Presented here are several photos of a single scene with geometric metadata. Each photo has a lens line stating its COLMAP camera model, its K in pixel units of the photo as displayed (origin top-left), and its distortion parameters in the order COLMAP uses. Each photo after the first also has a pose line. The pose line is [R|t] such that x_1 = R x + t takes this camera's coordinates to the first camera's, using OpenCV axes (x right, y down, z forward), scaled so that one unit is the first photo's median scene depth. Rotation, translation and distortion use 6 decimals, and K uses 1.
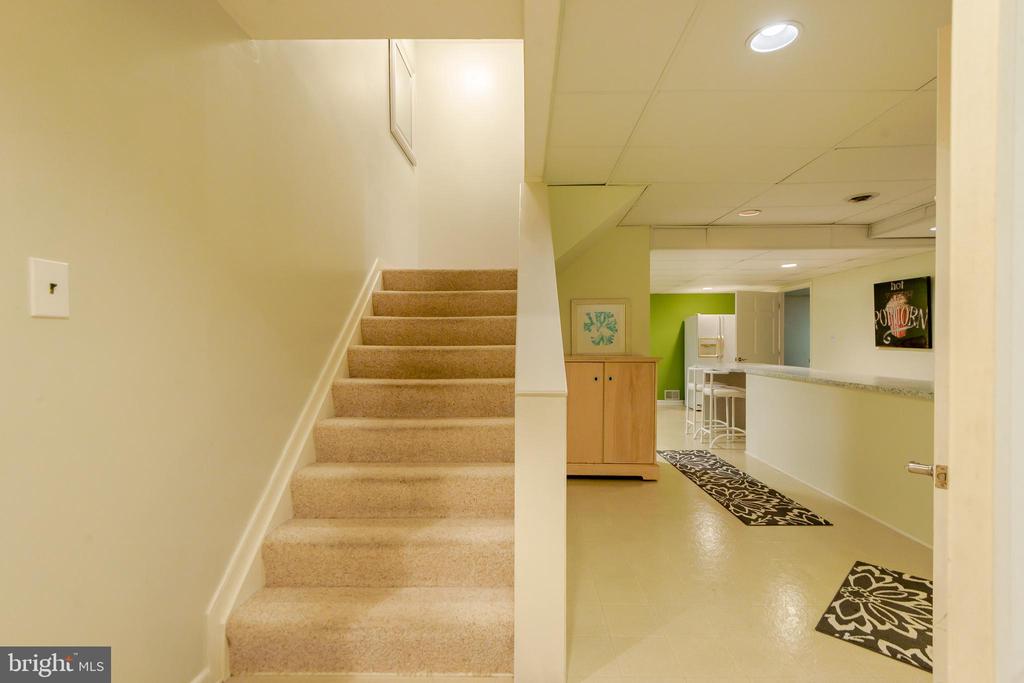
lens RADIAL K [[433.9, 0, 512.0], [0, 433.9, 341.5], [0, 0, 1]] dist [-0.000034, -0.000036]
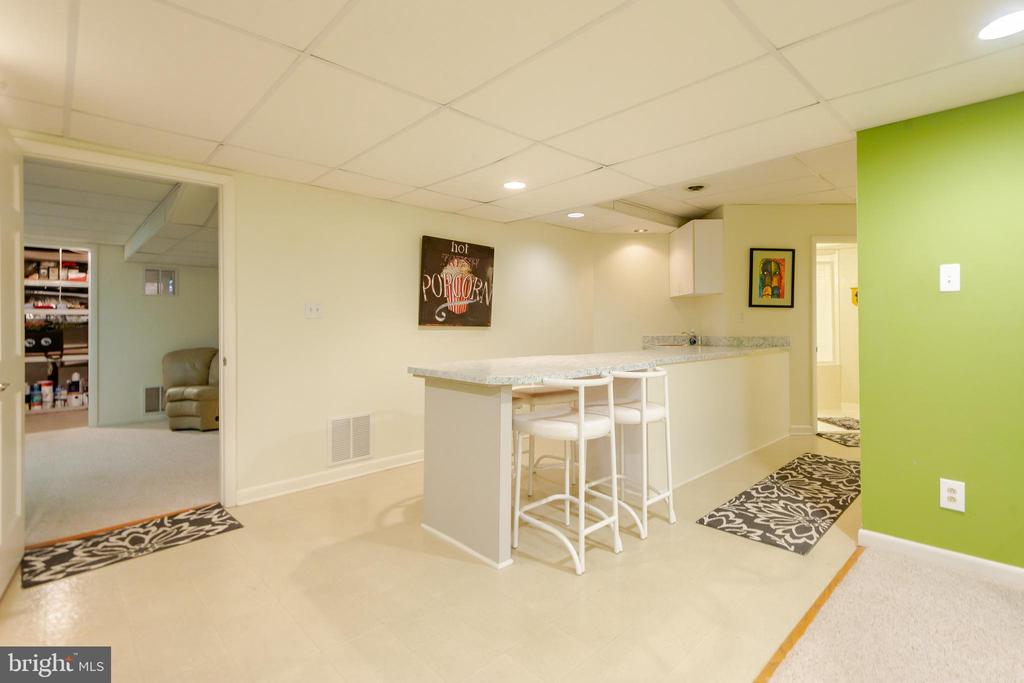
lens RADIAL K [[456.1, 0, 527.1], [0, 456.1, 322.1], [0, 0, 1]] dist [0.000056, -0.000100]
pose [[-0.696280, 0.008630, 0.717718, 0.206882], [-0.000024, 0.999927, -0.012047, 0.016674], [-0.717770, -0.008406, -0.696230, 1.490687]]
